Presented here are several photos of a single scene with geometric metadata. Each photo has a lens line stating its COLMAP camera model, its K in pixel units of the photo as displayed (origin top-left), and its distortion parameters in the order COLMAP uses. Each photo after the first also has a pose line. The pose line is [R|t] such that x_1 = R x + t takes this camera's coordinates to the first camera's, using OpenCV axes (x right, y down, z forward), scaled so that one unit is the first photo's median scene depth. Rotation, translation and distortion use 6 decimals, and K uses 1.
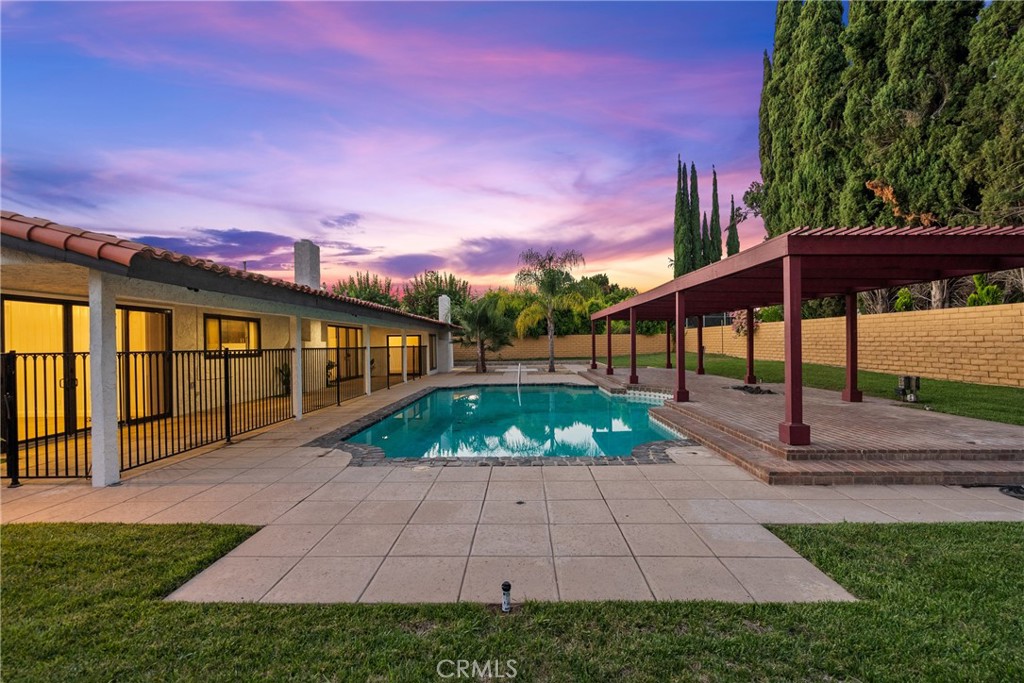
lens RADIAL K [[476.9, 0, 514.6], [0, 476.9, 341.8], [0, 0, 1]] dist [-0.011484, 0.007147]
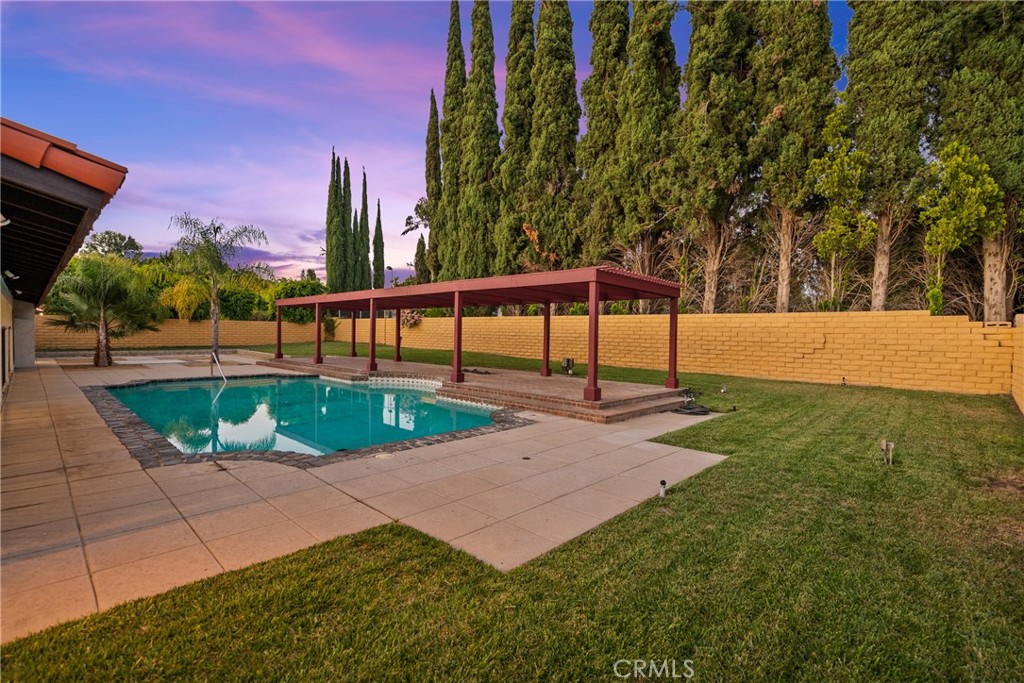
lens RADIAL K [[476.9, 0, 514.6], [0, 476.9, 341.8], [0, 0, 1]] dist [-0.011484, 0.007147]
pose [[0.658570, 0.010481, 0.752447, -0.339988], [-0.027361, 0.999575, 0.010024, 0.003959], [-0.752022, -0.027190, 0.658577, 0.063718]]
